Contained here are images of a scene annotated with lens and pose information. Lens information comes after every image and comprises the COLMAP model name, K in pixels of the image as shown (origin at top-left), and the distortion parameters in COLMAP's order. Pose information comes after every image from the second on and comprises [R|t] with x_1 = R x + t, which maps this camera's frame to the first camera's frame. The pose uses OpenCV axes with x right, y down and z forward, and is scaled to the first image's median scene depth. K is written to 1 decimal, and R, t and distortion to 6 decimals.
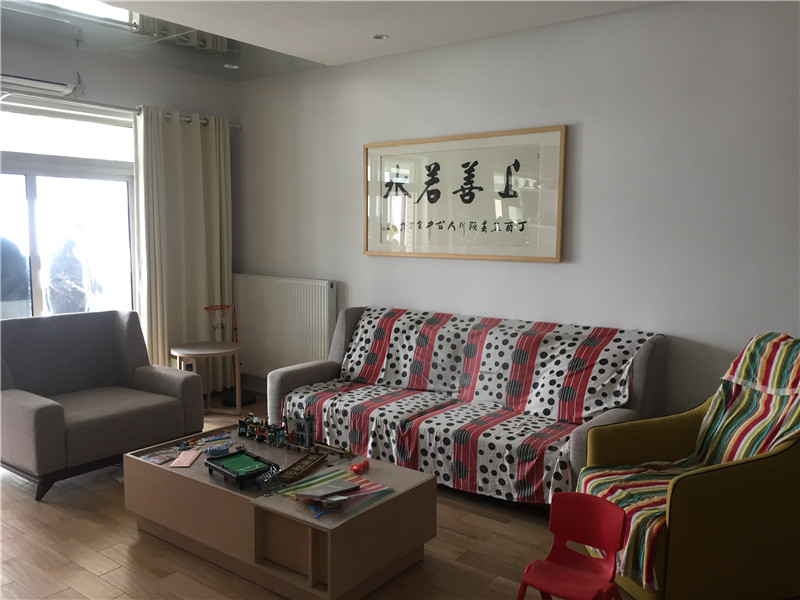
lens RADIAL K [[685.3, 0, 400.0], [0, 685.3, 300.0], [0, 0, 1]] dist [0.089378, -0.119765]
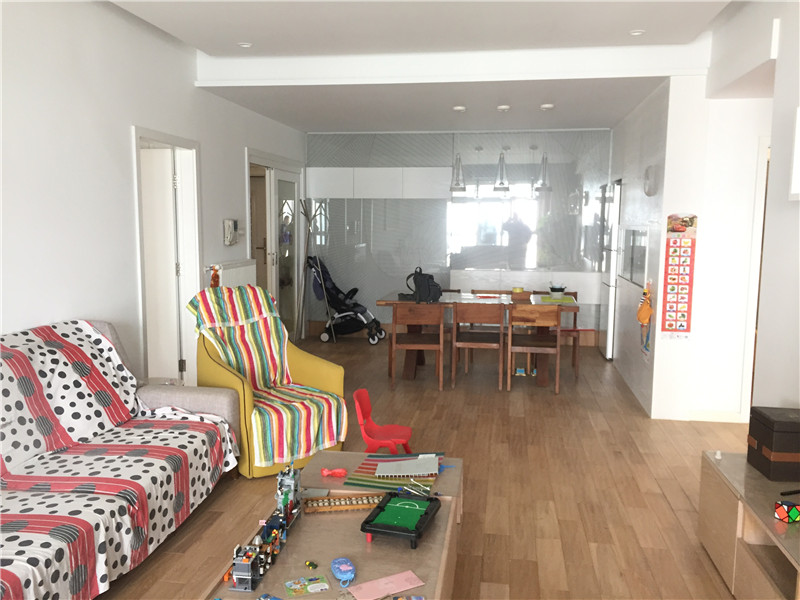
lens RADIAL K [[685.3, 0, 400.0], [0, 685.3, 300.0], [0, 0, 1]] dist [0.089378, -0.119765]
pose [[-0.486669, -0.112642, 0.866294, -0.696424], [0.077704, 0.982140, 0.171359, -0.111579], [-0.870124, 0.150710, -0.469225, 1.041812]]
